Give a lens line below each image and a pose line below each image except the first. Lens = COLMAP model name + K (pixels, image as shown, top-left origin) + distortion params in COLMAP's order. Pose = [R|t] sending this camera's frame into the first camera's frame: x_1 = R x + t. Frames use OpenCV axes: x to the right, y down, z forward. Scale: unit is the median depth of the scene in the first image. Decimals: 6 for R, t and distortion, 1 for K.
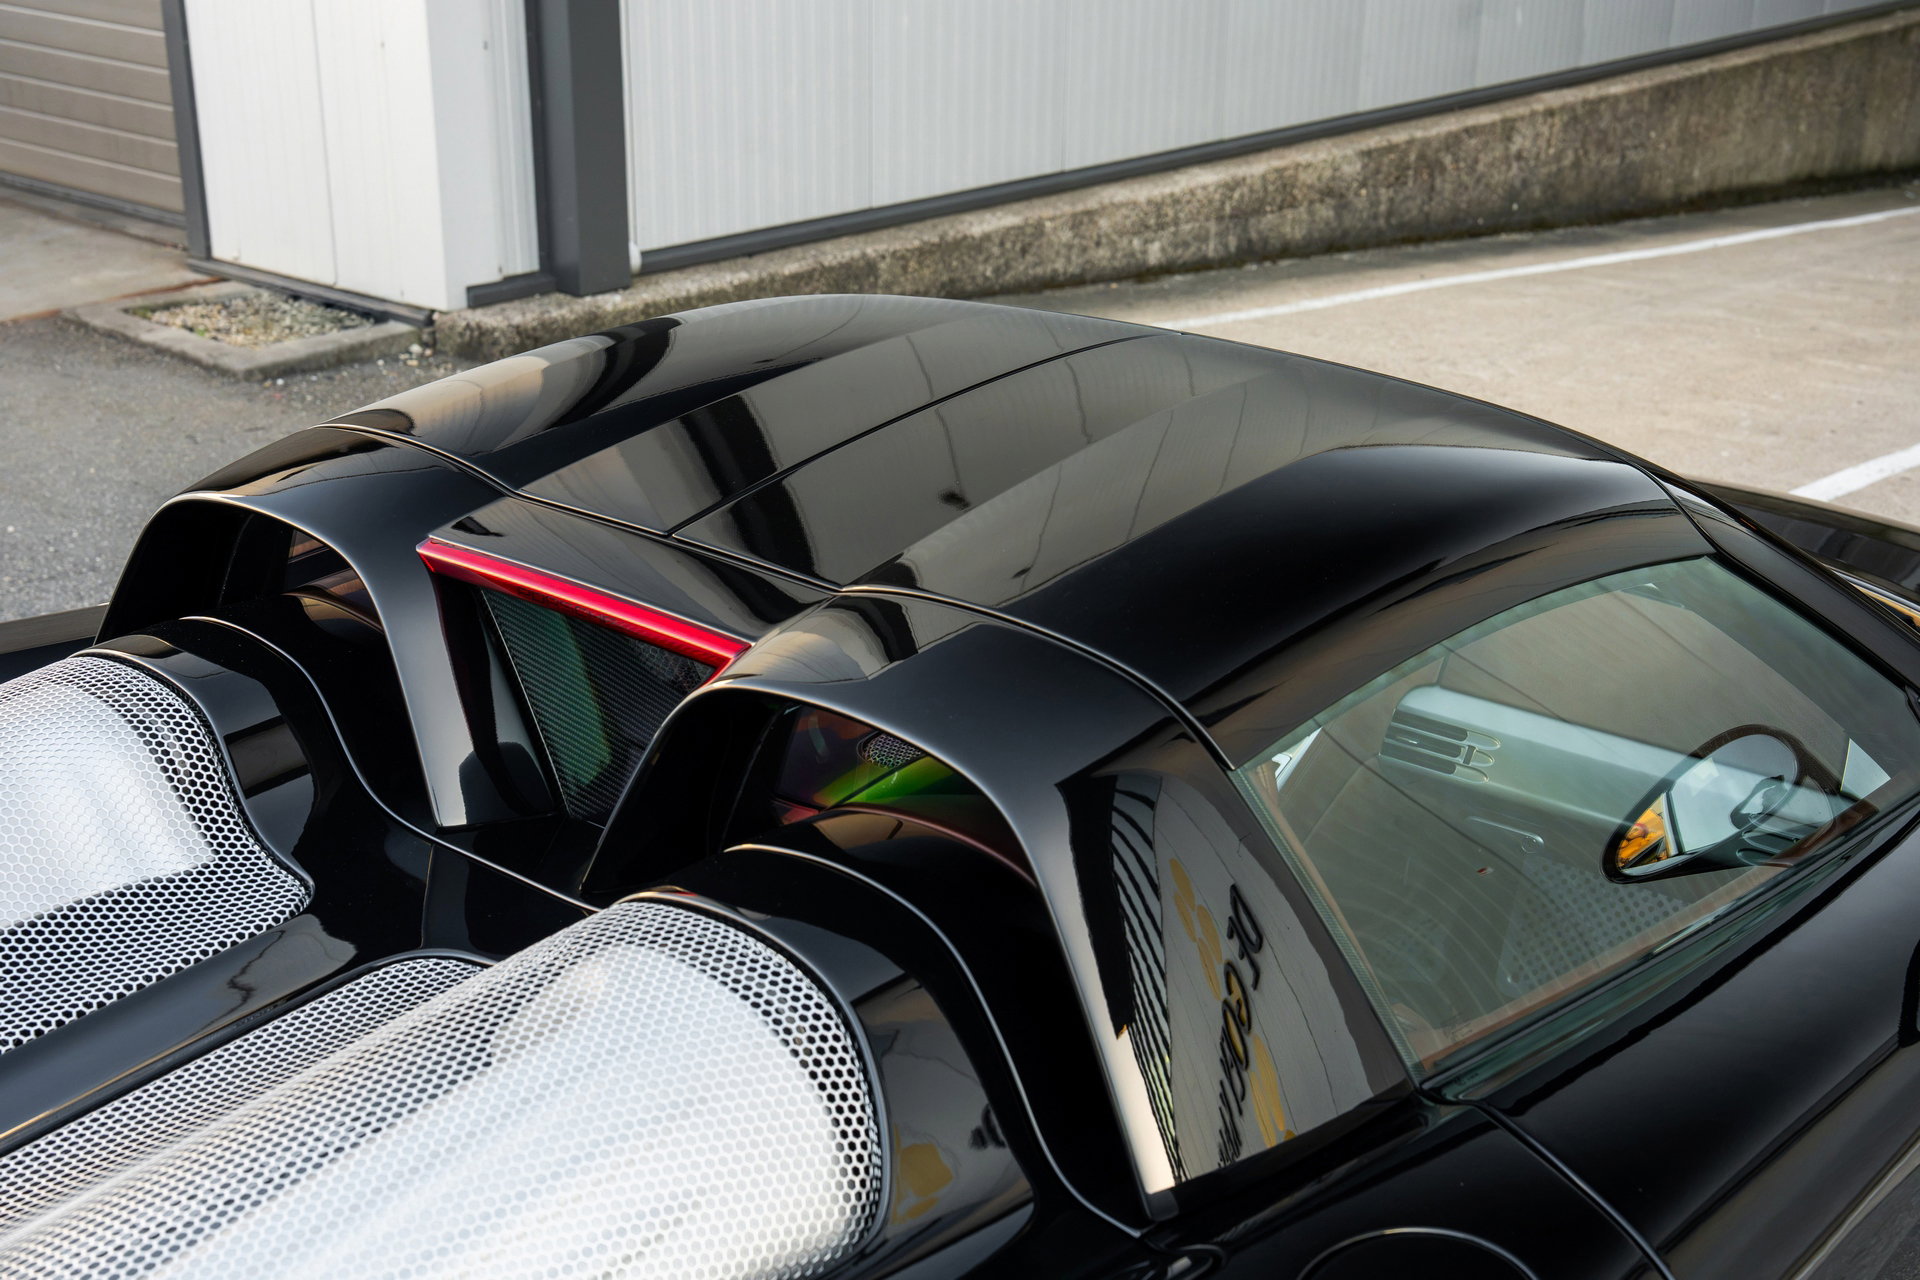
lens RADIAL K [[2353.1, 0, 972.3], [0, 2353.1, 654.0], [0, 0, 1]] dist [0.121085, 0.000000]
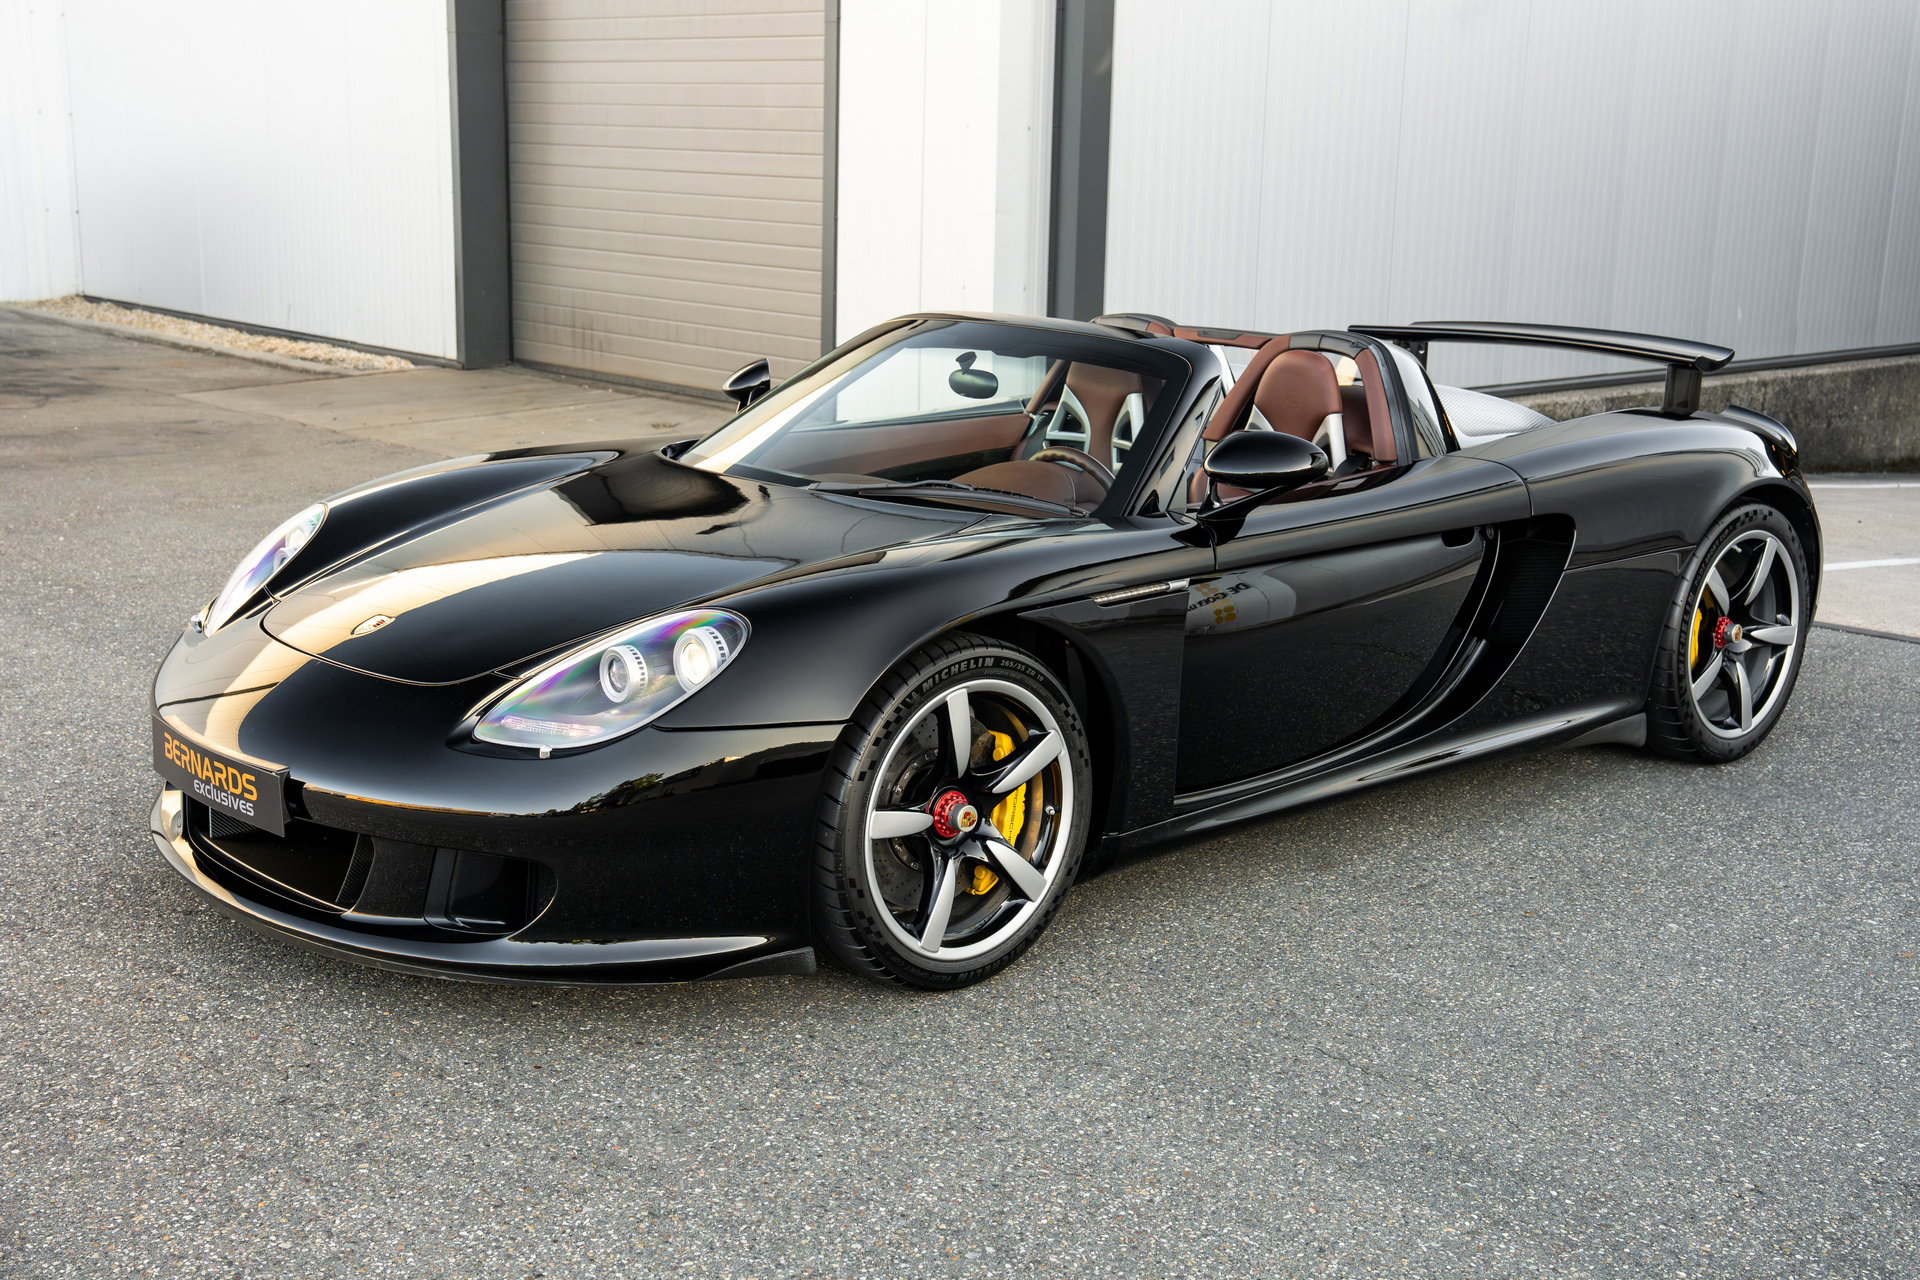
lens RADIAL K [[2231.3, 0, 977.4], [0, 2231.3, 642.4], [0, 0, 1]] dist [0.096381, 0.000000]
pose [[0.988632, 0.037436, -0.145621, 0.000039], [-0.057353, 0.989173, -0.135085, 0.099708], [0.138987, 0.141901, 0.980075, -0.243929]]
